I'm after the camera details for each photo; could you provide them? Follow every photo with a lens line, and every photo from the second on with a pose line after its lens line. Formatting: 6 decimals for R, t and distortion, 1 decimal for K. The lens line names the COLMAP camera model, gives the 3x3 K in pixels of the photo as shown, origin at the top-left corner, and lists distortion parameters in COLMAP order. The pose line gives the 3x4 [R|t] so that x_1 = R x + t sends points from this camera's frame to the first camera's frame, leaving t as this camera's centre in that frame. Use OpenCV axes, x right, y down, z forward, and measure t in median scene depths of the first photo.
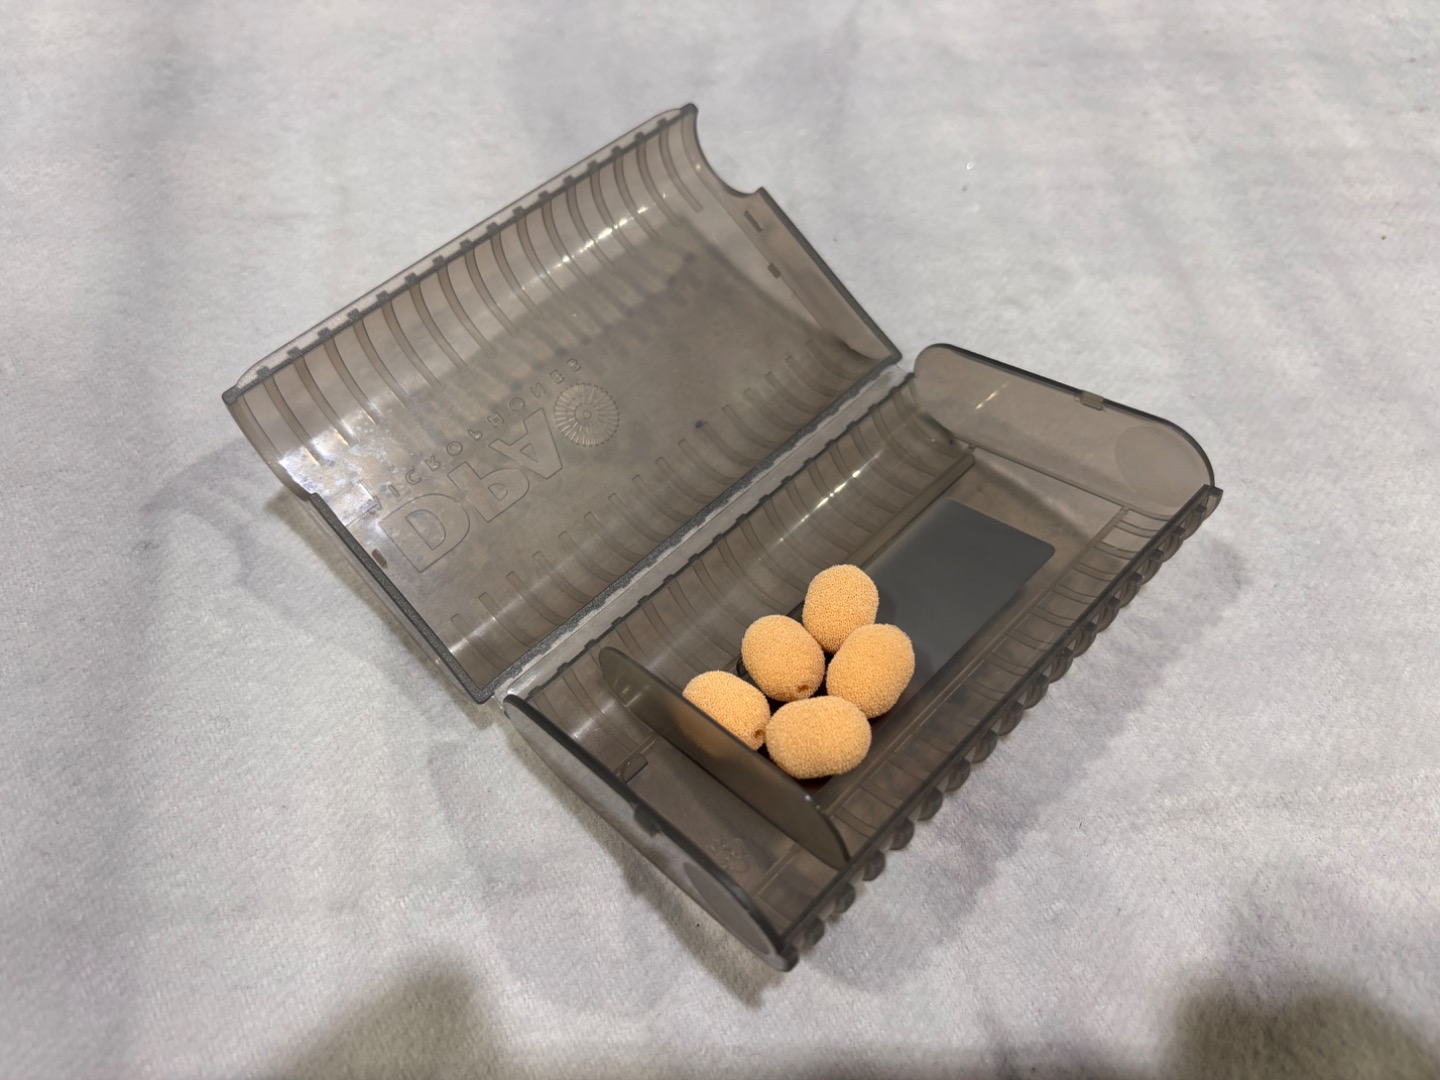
lens RADIAL K [[1125.8, 0, 710.0], [0, 1125.8, 518.0], [0, 0, 1]] dist [0.019665, -0.044508]
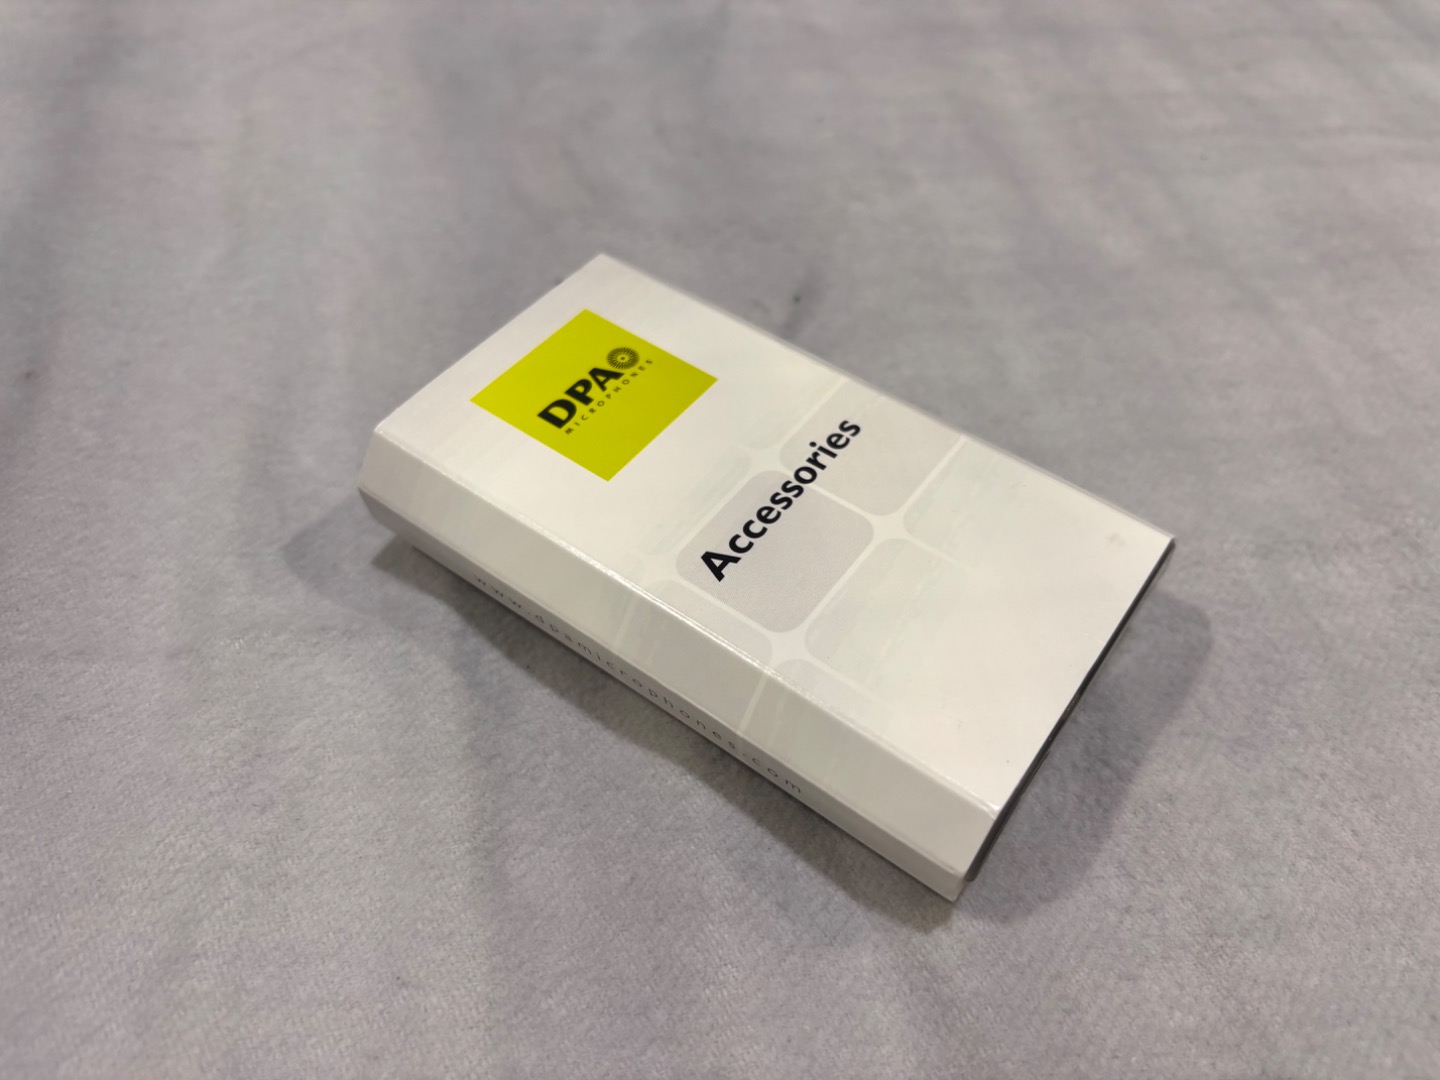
lens RADIAL K [[1125.8, 0, 720.5], [0, 1125.8, 542.2], [0, 0, 1]] dist [0.019665, -0.044508]
pose [[0.999652, -0.022633, 0.013546, 0.118536], [0.024424, 0.988182, -0.151329, 0.315781], [-0.009960, 0.151608, 0.988391, -0.027416]]
